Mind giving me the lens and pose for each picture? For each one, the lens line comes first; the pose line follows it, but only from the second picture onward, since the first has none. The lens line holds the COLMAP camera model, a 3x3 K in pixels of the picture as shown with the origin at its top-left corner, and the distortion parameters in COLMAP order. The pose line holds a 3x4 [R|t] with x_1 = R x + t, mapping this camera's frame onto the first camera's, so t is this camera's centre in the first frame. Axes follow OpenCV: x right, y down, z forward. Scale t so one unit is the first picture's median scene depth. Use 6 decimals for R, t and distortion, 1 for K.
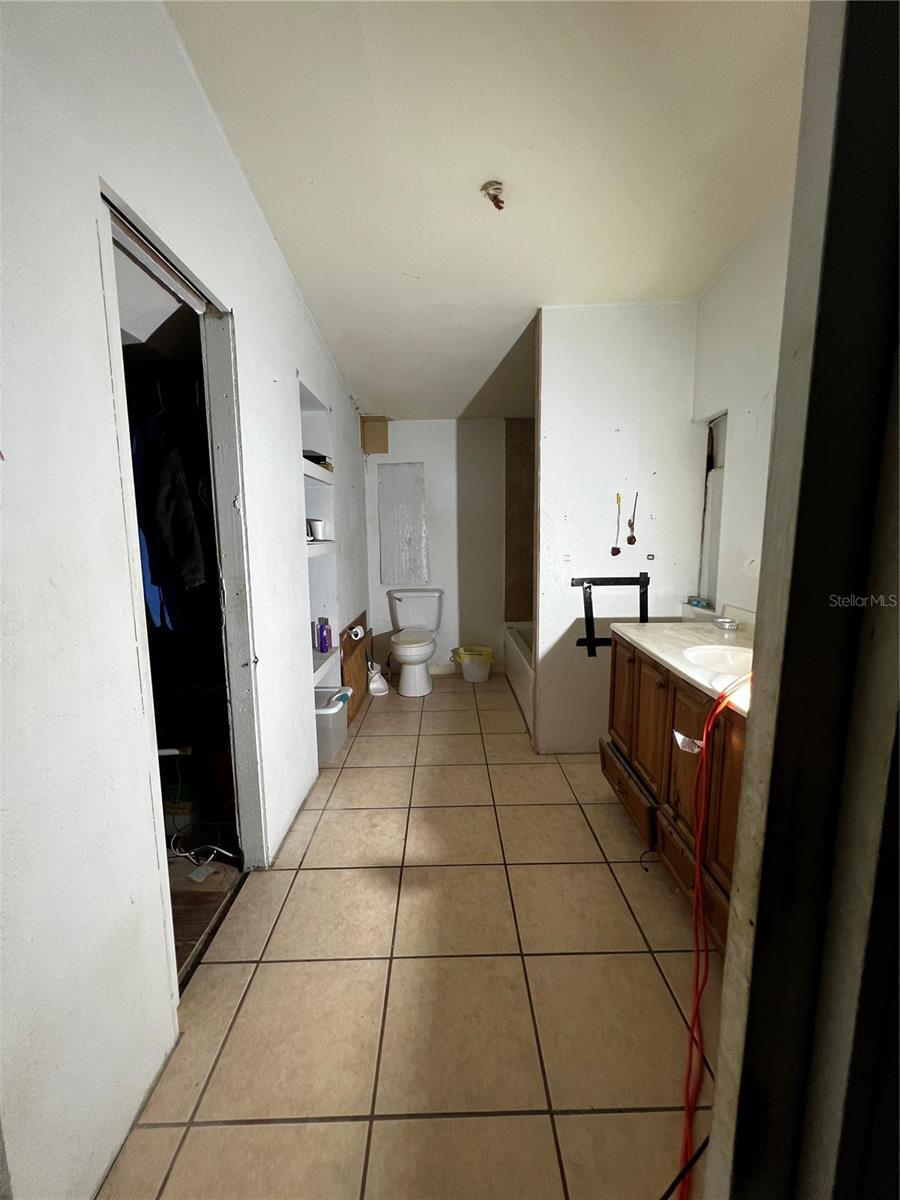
lens RADIAL K [[482.8, 0, 450.0], [0, 482.8, 600.0], [0, 0, 1]] dist [-0.001057, 0.000037]
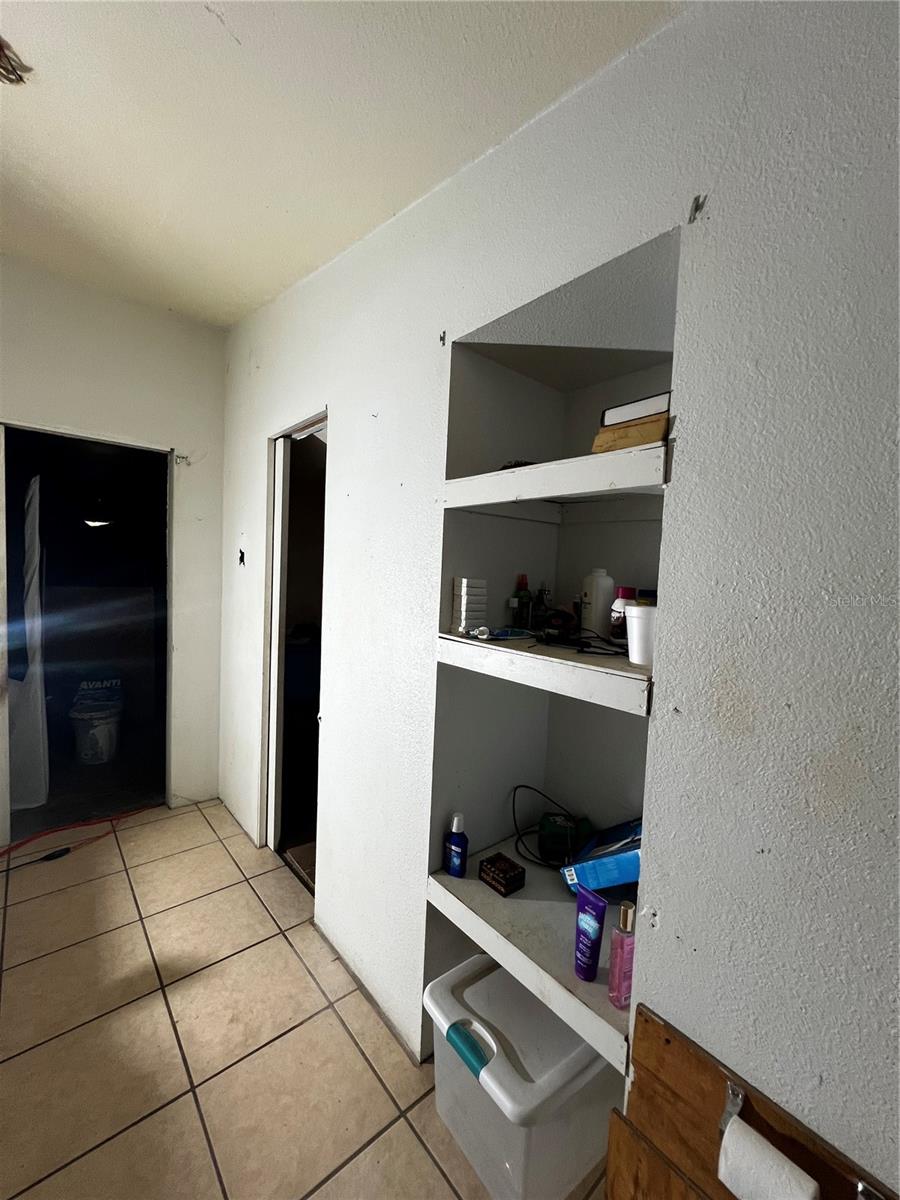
lens RADIAL K [[482.8, 0, 450.0], [0, 482.8, 600.0], [0, 0, 1]] dist [-0.001057, 0.000037]
pose [[-0.762997, 0.011949, -0.646291, 0.048240], [-0.129461, 0.976747, 0.170898, -0.283189], [0.633305, 0.214064, -0.743708, 1.601860]]
